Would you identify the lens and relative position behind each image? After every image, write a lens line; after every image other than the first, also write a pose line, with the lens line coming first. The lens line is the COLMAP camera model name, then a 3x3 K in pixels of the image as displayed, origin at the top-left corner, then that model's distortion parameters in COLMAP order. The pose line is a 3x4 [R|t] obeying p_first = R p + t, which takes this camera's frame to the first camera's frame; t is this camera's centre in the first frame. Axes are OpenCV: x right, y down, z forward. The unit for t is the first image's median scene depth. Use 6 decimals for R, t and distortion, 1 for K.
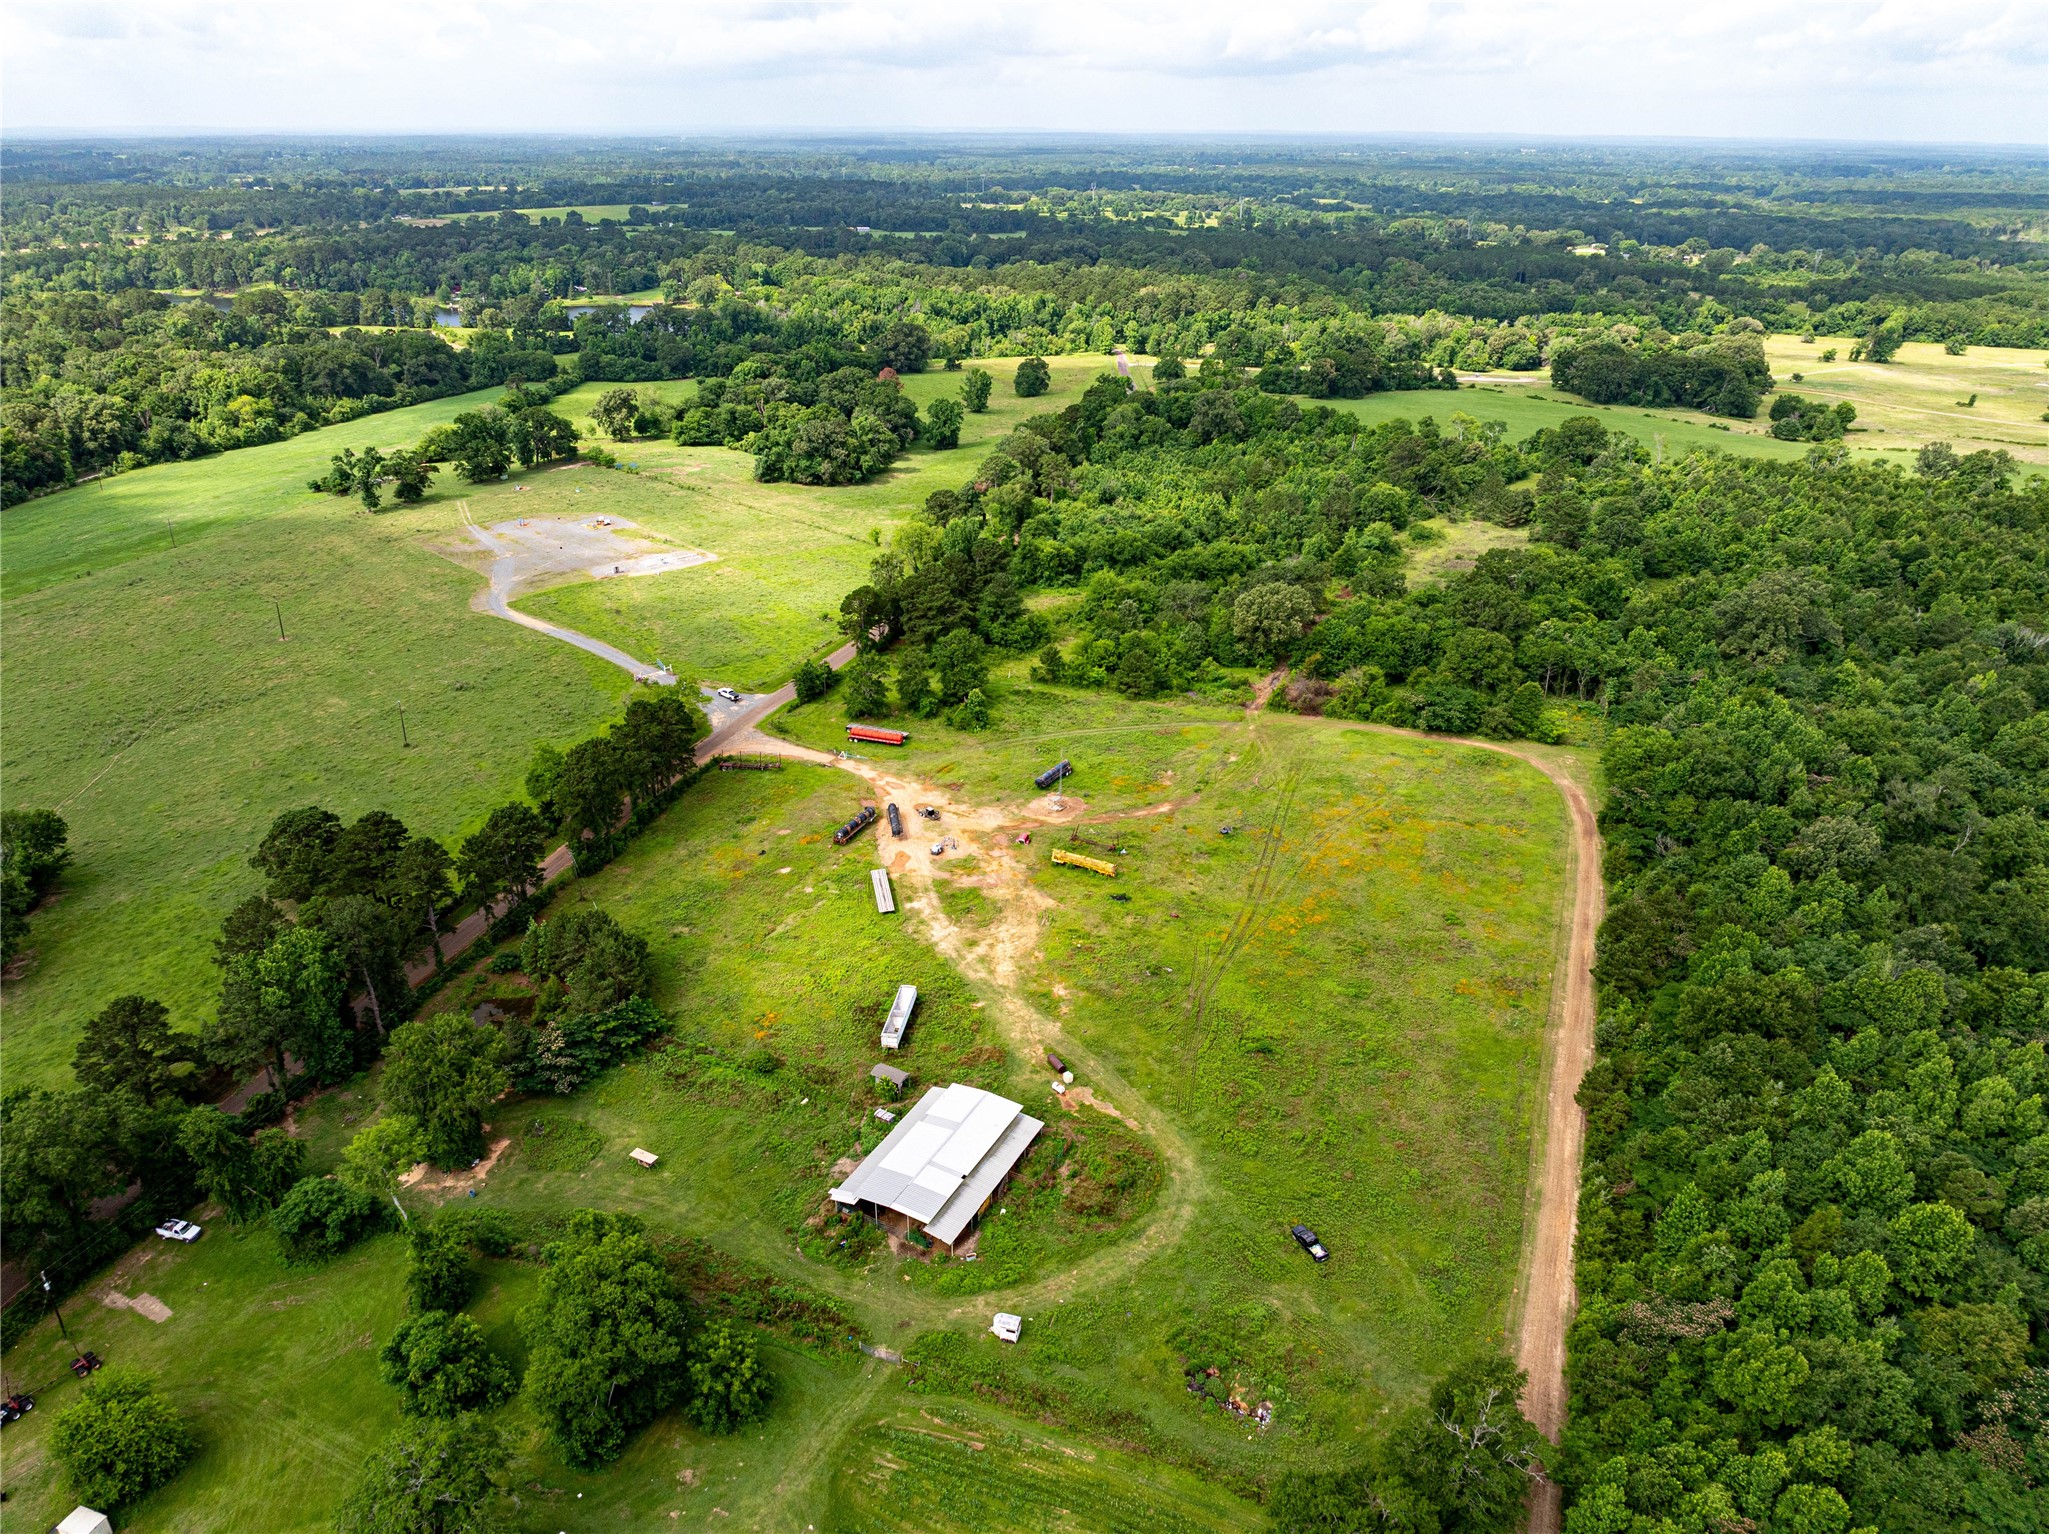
lens RADIAL K [[1467.9, 0, 1029.8], [0, 1467.9, 714.1], [0, 0, 1]] dist [-0.037675, 0.028429]
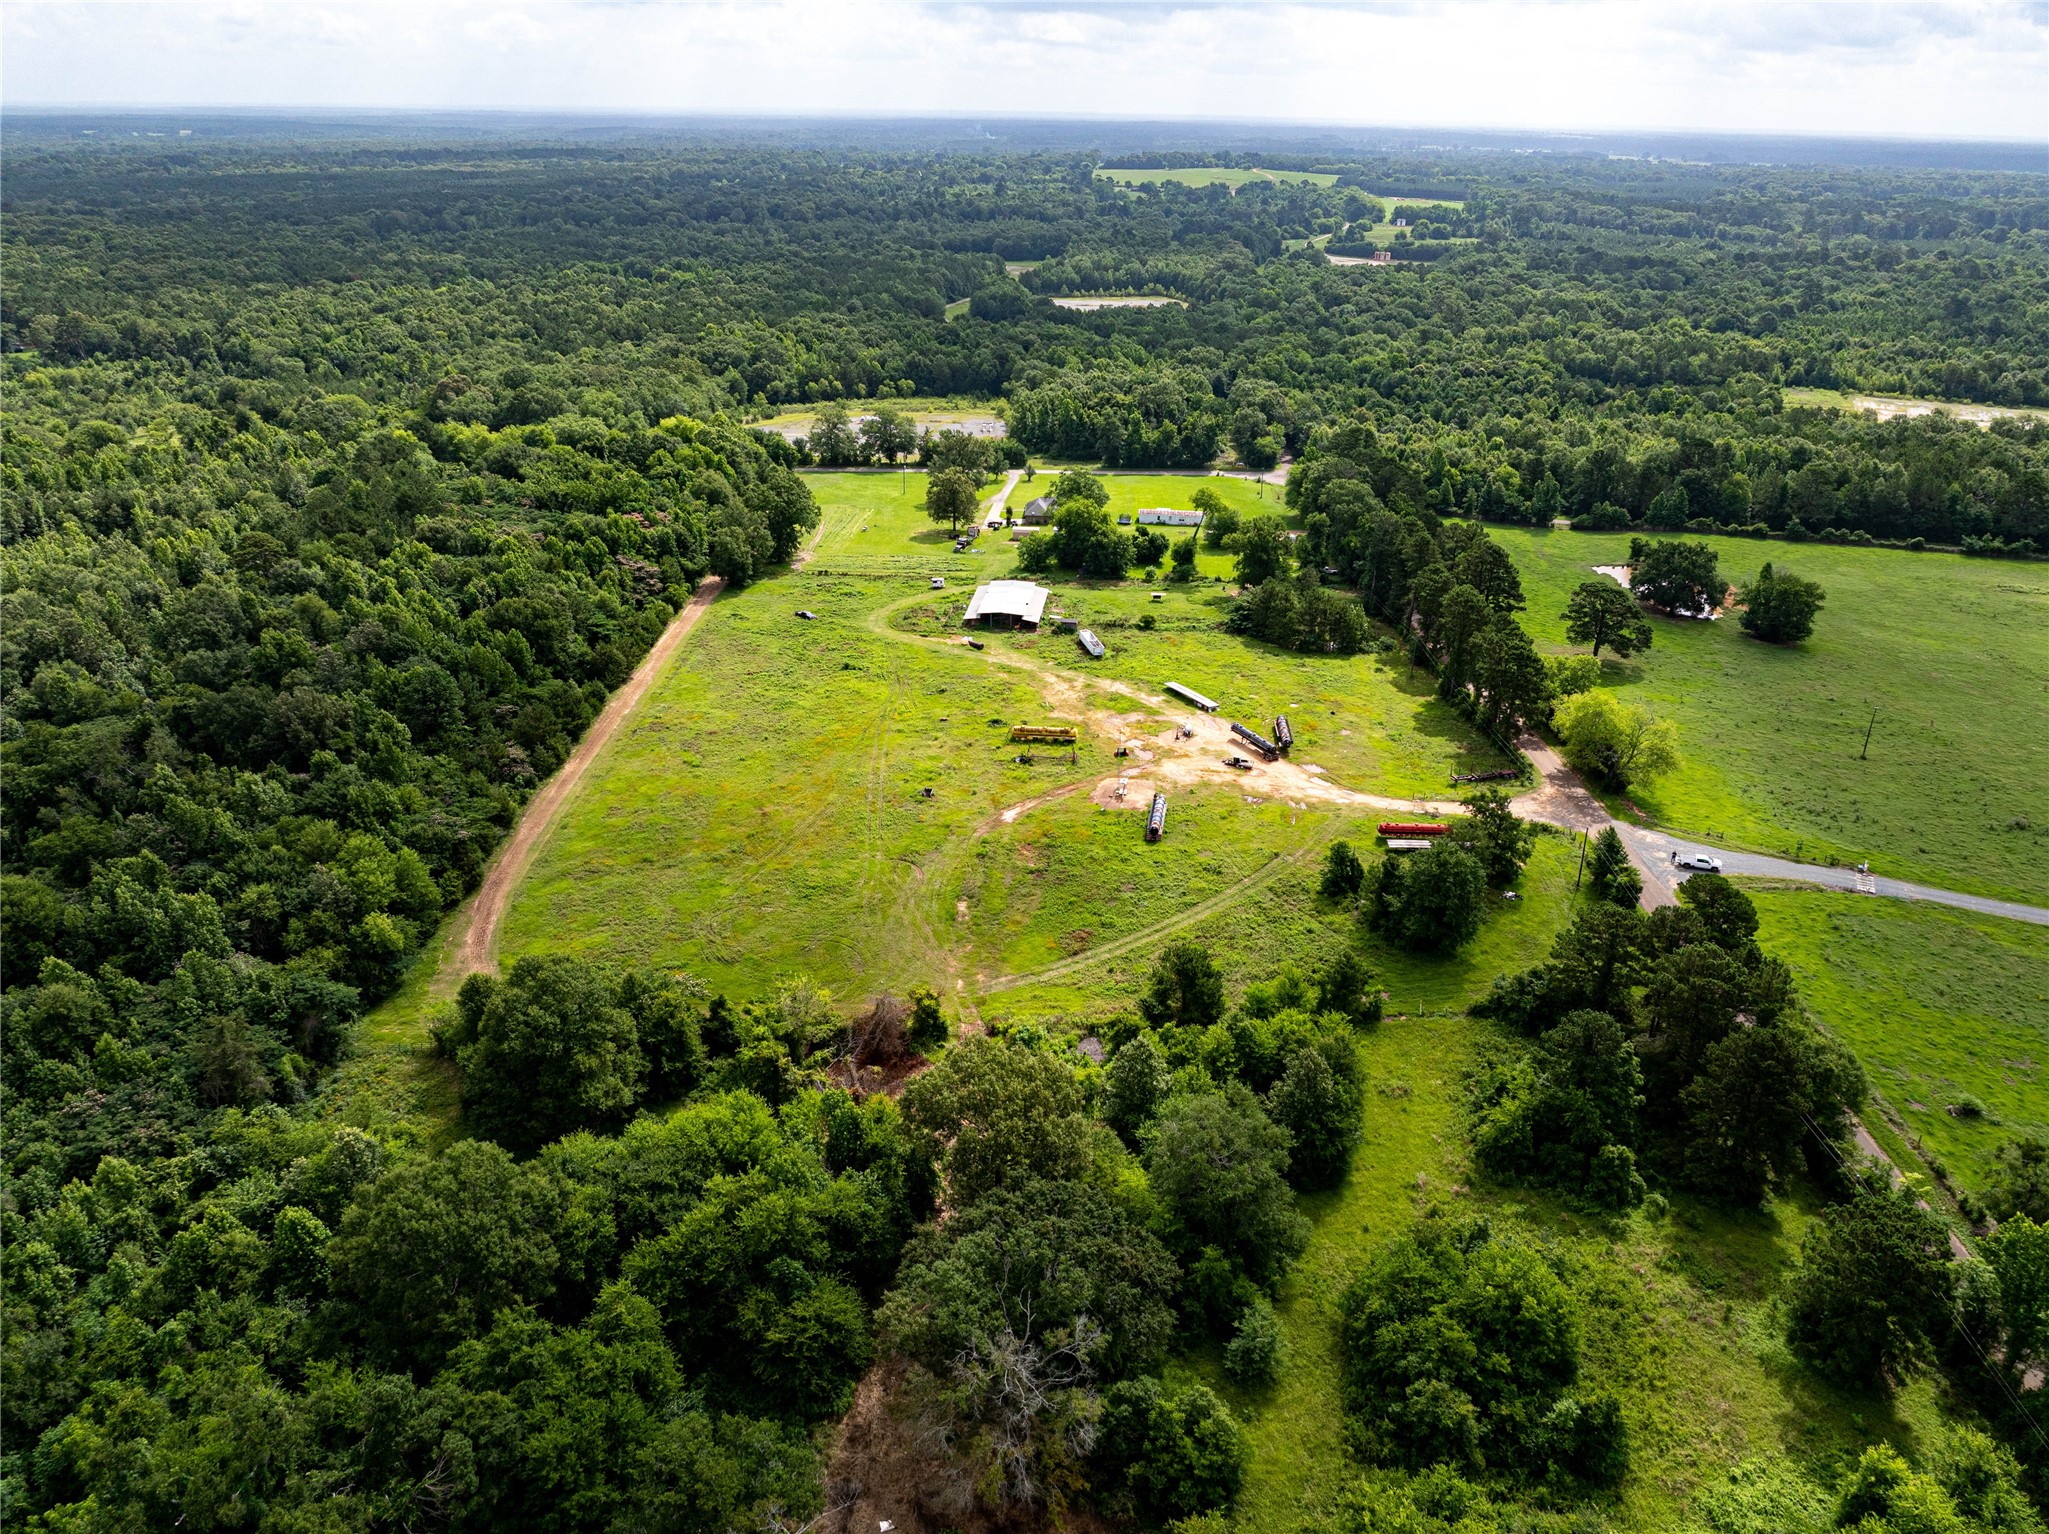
lens RADIAL K [[1467.9, 0, 1029.8], [0, 1467.9, 714.1], [0, 0, 1]] dist [-0.037675, 0.028429]
pose [[-0.934598, 0.117544, -0.335723, 0.262195], [-0.151488, 0.722422, 0.674654, -0.404306], [0.321835, 0.681389, -0.657367, 1.108812]]
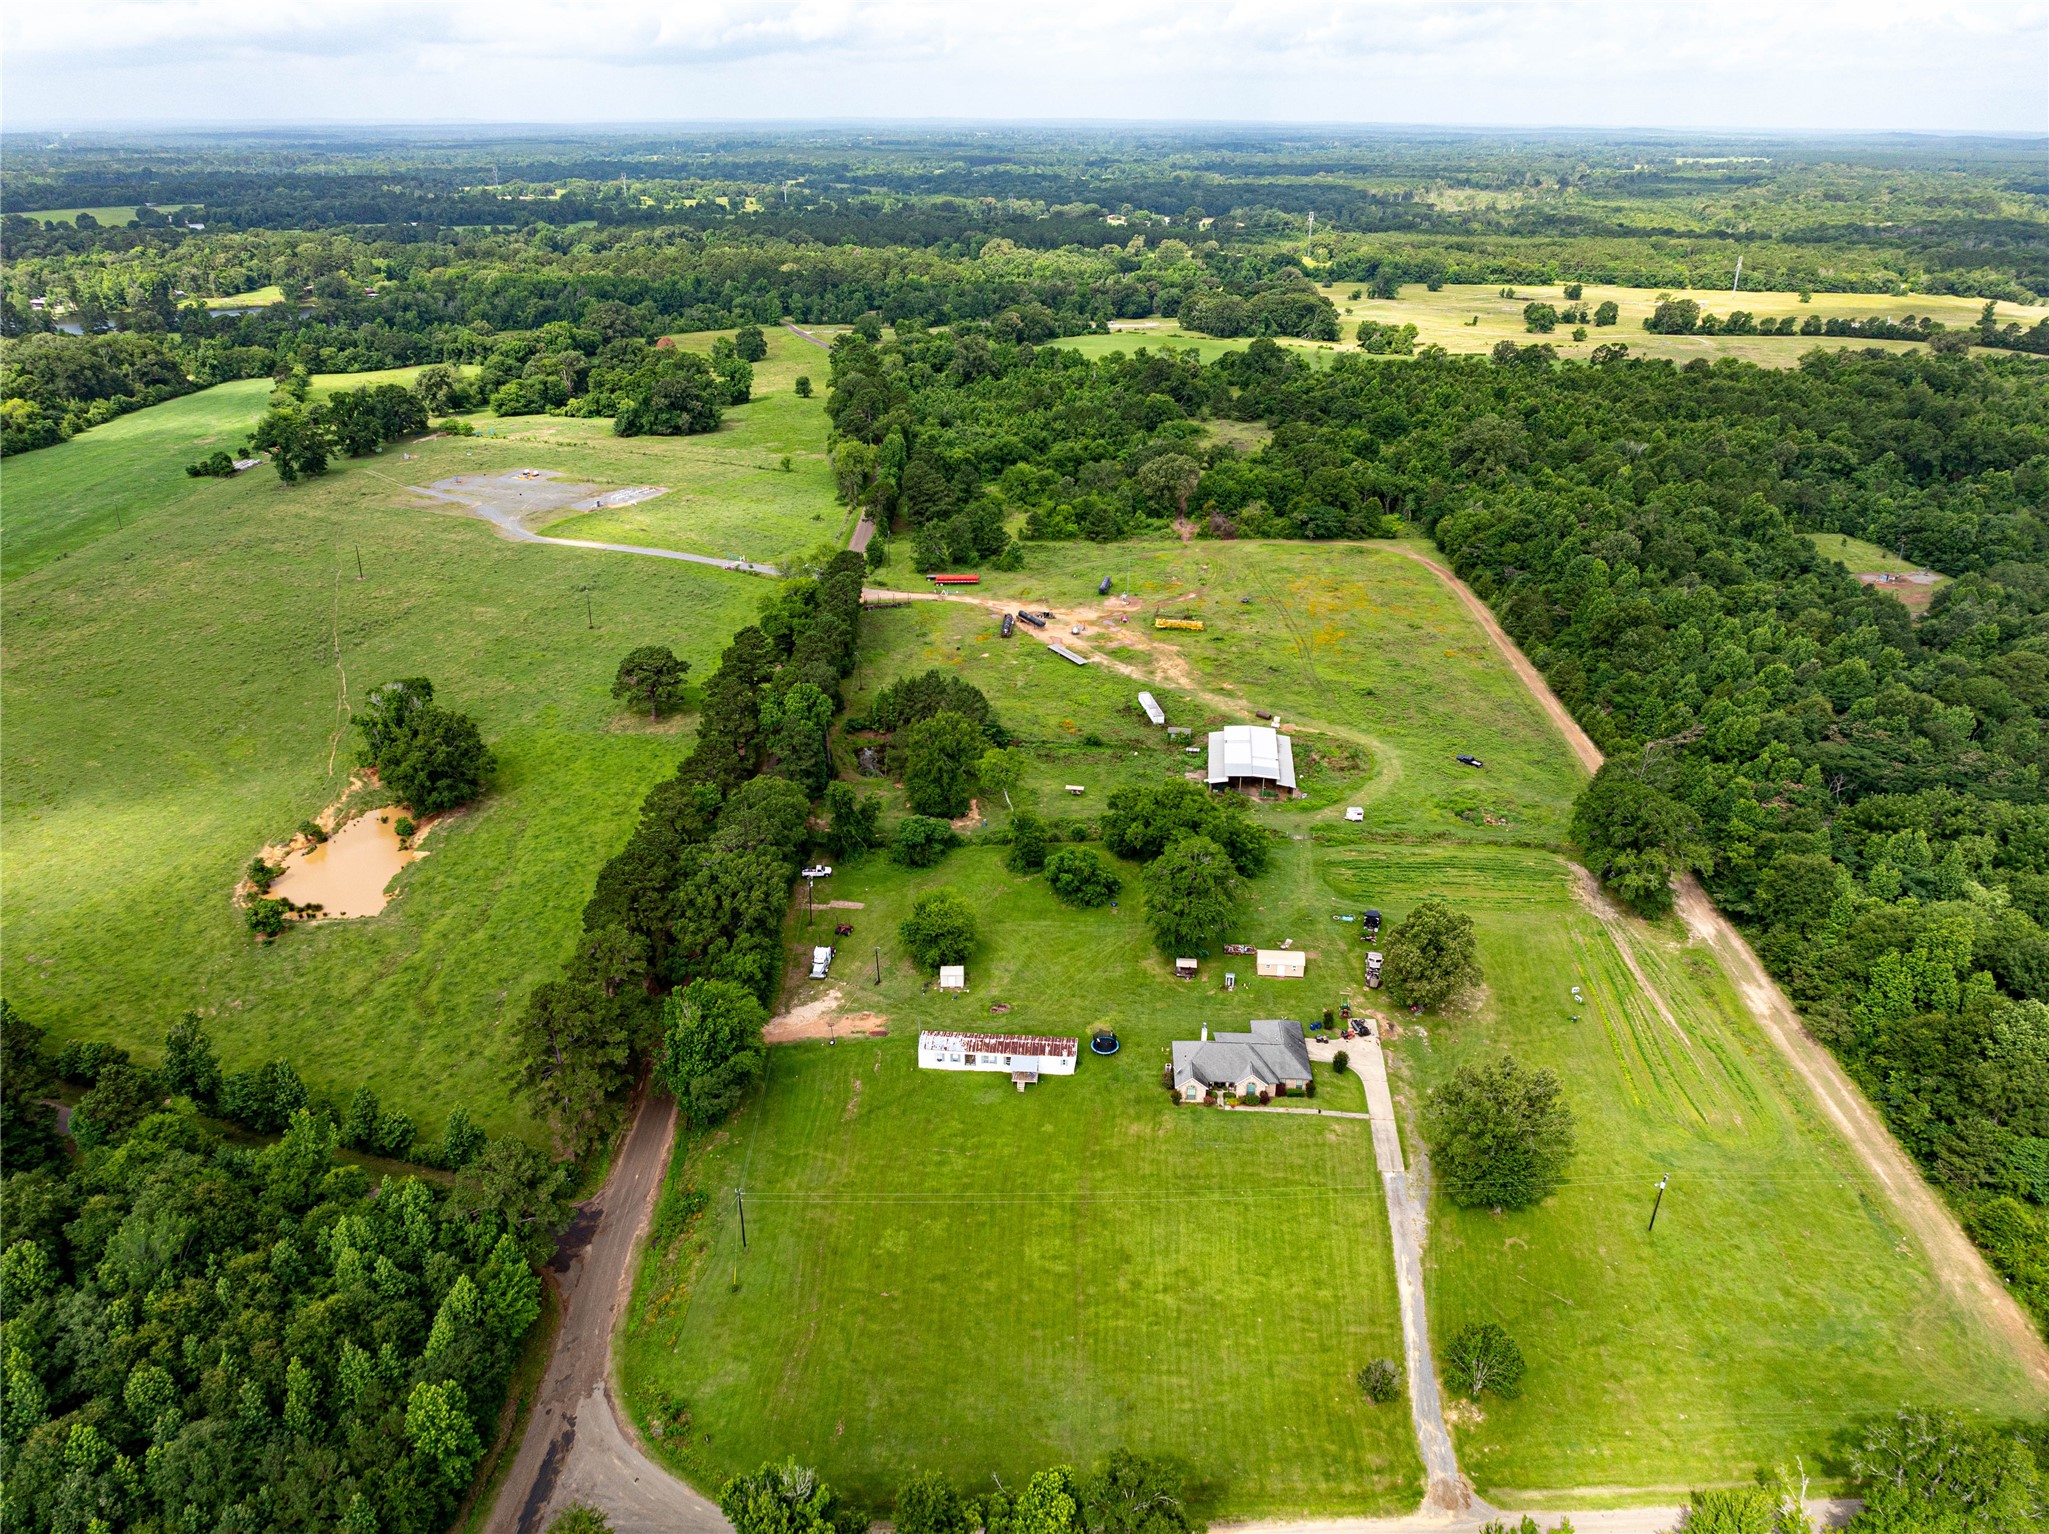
lens RADIAL K [[1467.9, 0, 1029.8], [0, 1467.9, 714.1], [0, 0, 1]] dist [-0.037675, 0.028429]
pose [[0.937605, -0.135750, 0.320106, -0.384175], [0.133439, 0.990625, 0.029255, 0.084134], [-0.321077, 0.015285, 0.946930, -0.218171]]
